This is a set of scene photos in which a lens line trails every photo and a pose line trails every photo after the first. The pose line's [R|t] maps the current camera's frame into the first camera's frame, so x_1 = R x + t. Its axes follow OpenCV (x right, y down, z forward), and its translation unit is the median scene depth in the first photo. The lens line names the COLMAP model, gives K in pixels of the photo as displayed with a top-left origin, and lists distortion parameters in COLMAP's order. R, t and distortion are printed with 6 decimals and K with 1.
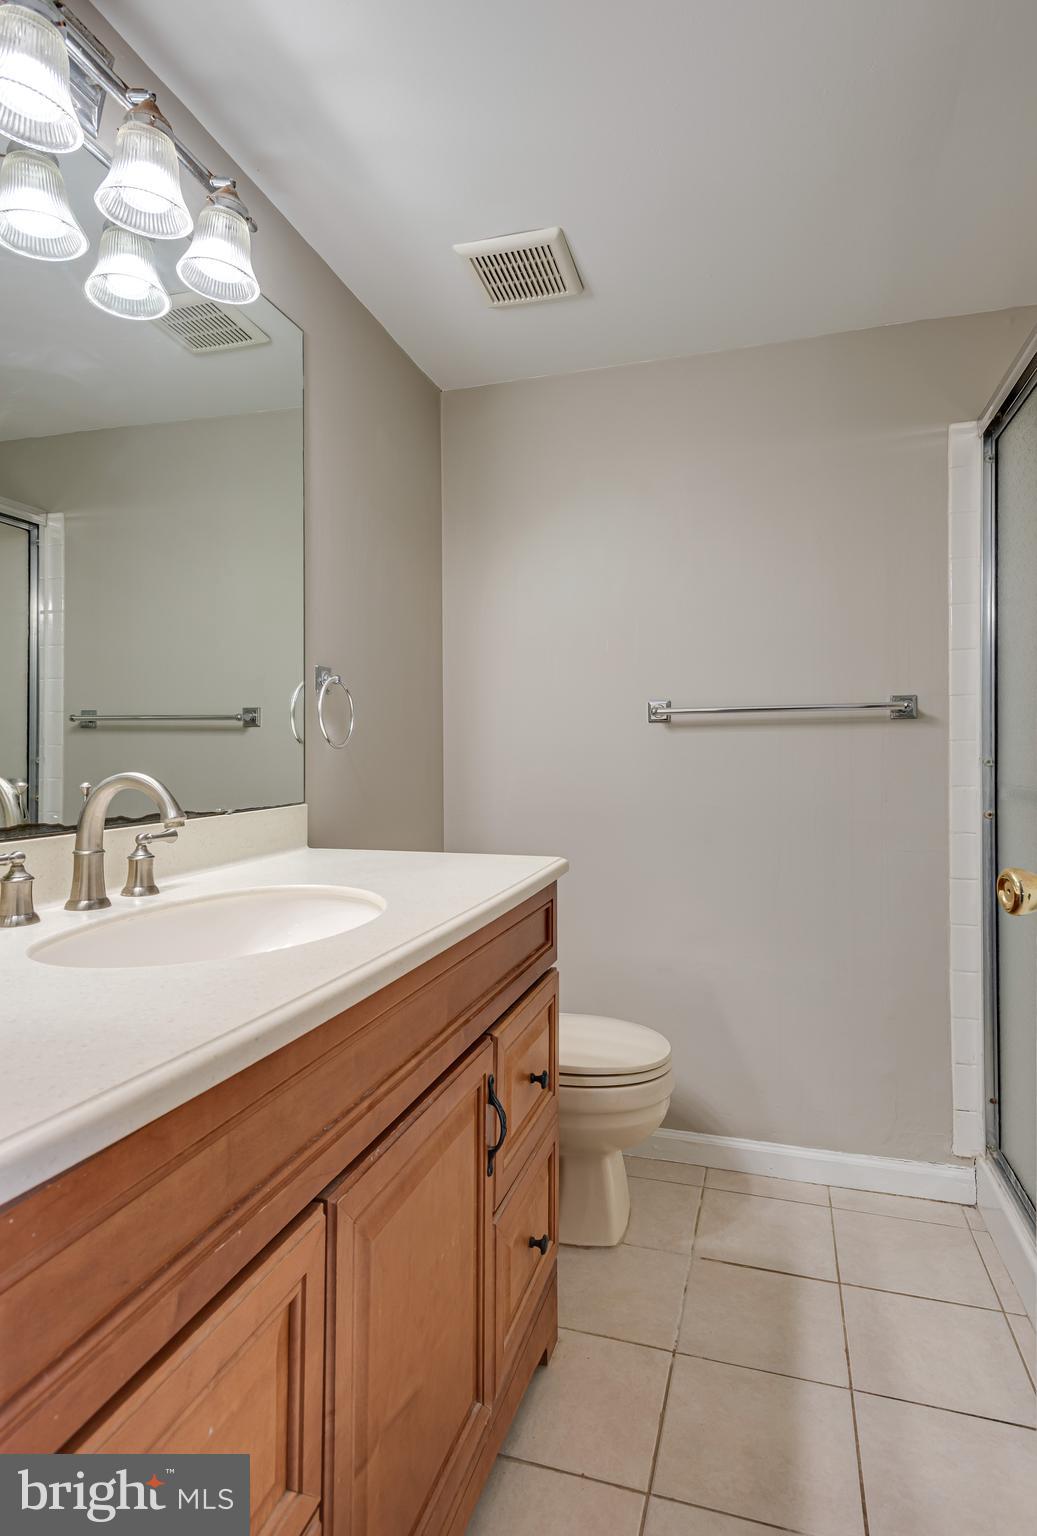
lens RADIAL K [[839.3, 0, 521.2], [0, 839.3, 763.8], [0, 0, 1]] dist [0.036785, -0.023641]
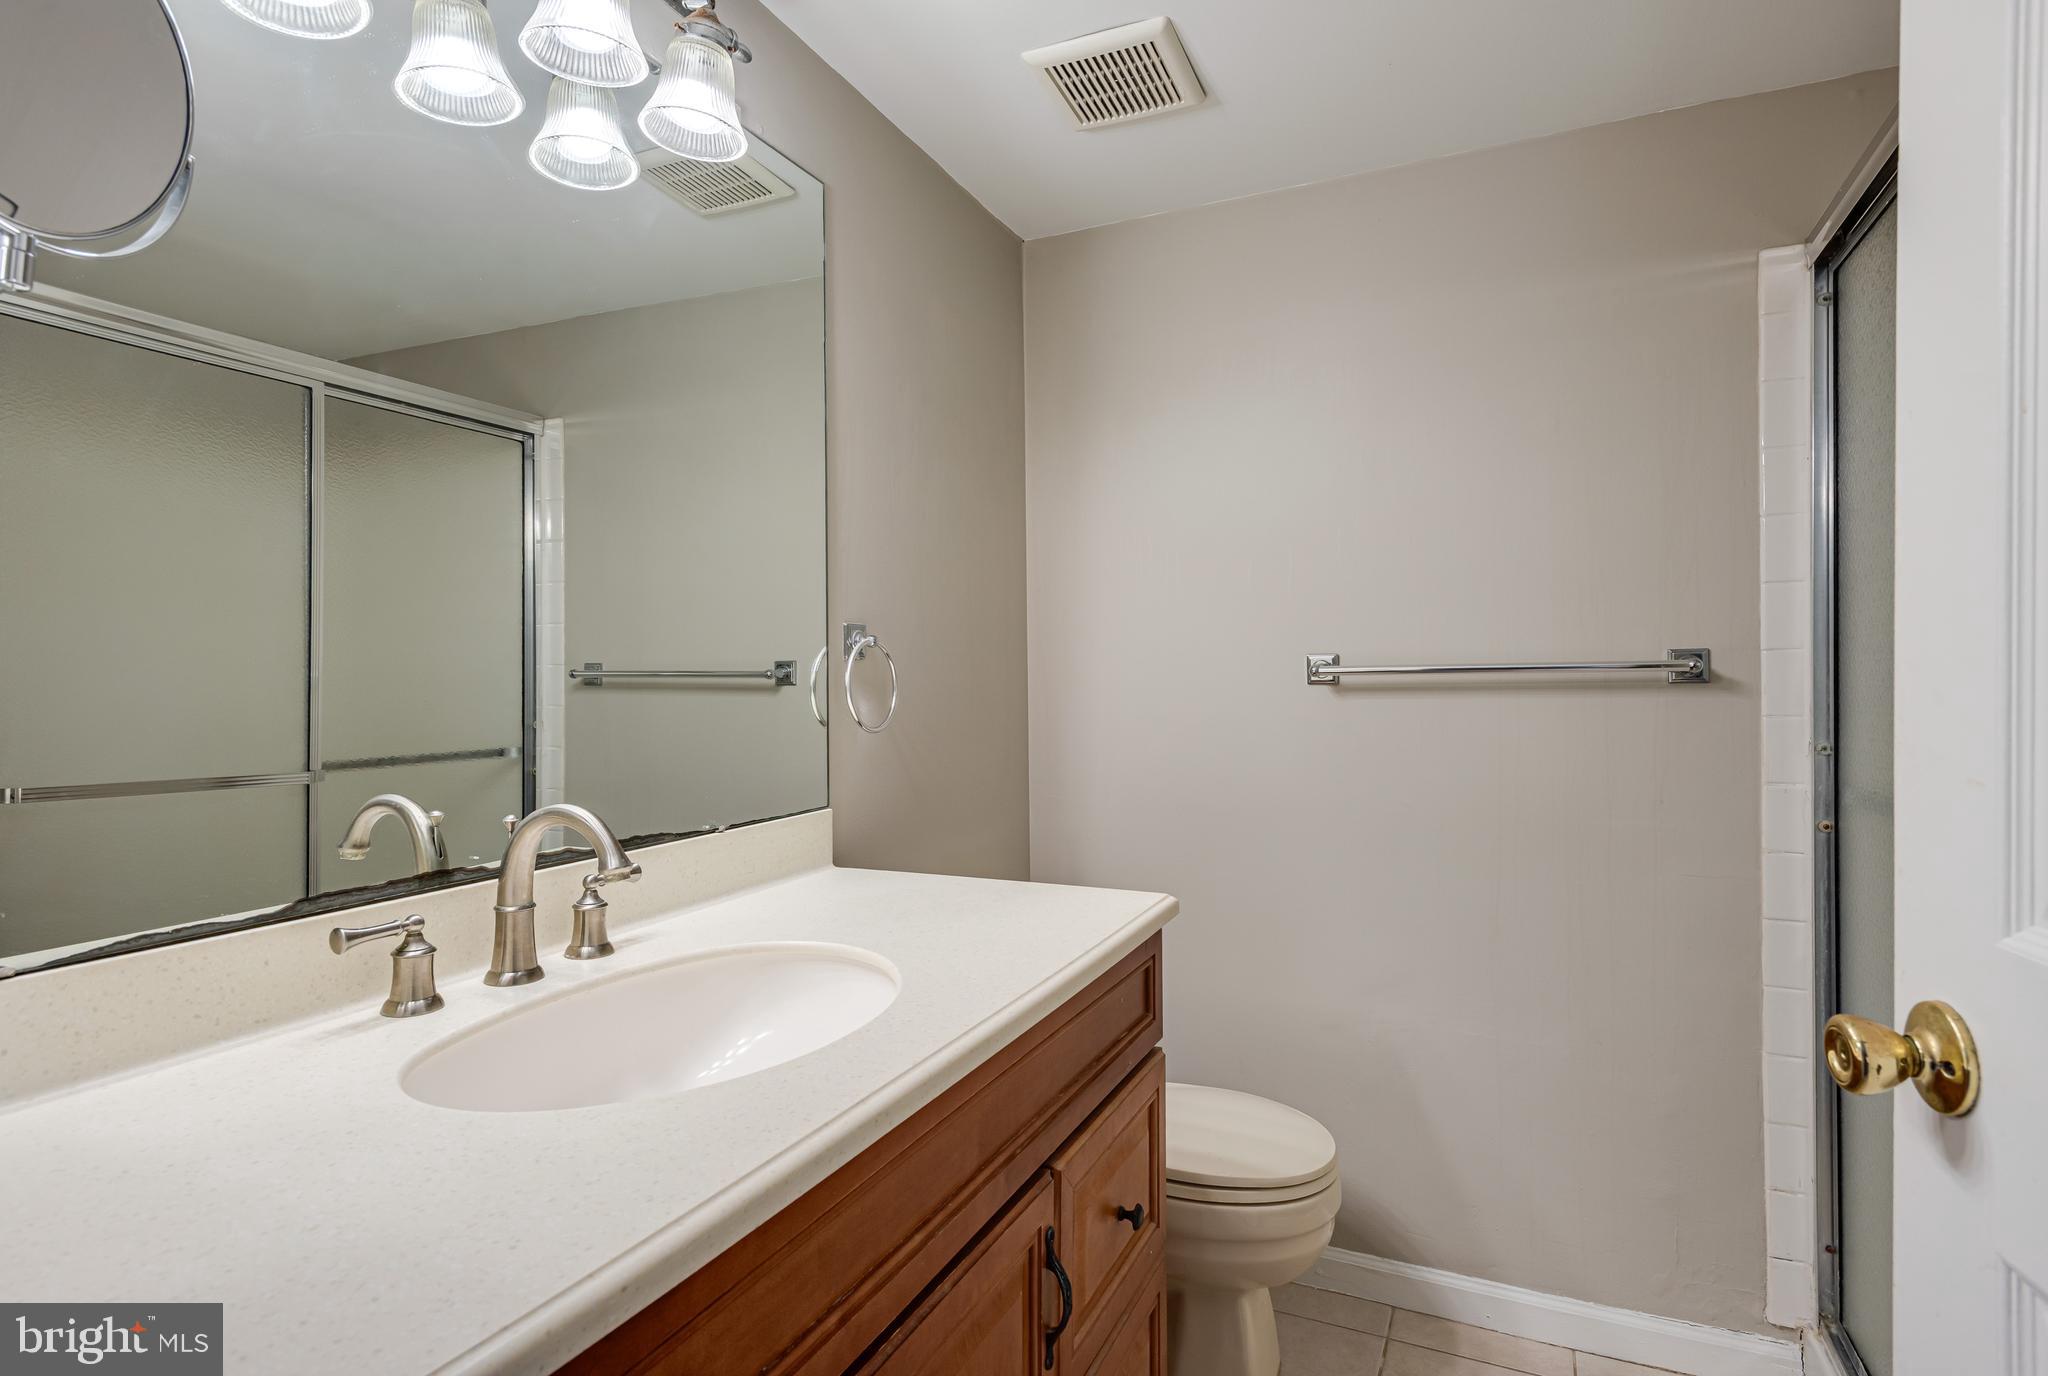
lens RADIAL K [[1073.4, 0, 1024.0], [0, 1073.4, 688.0], [0, 0, 1]] dist [0.026212, -0.015217]
pose [[0.990420, -0.000606, -0.138089, 0.046464], [0.000877, 0.999998, 0.001907, -0.058815], [0.138087, -0.002010, 0.990418, 0.067423]]
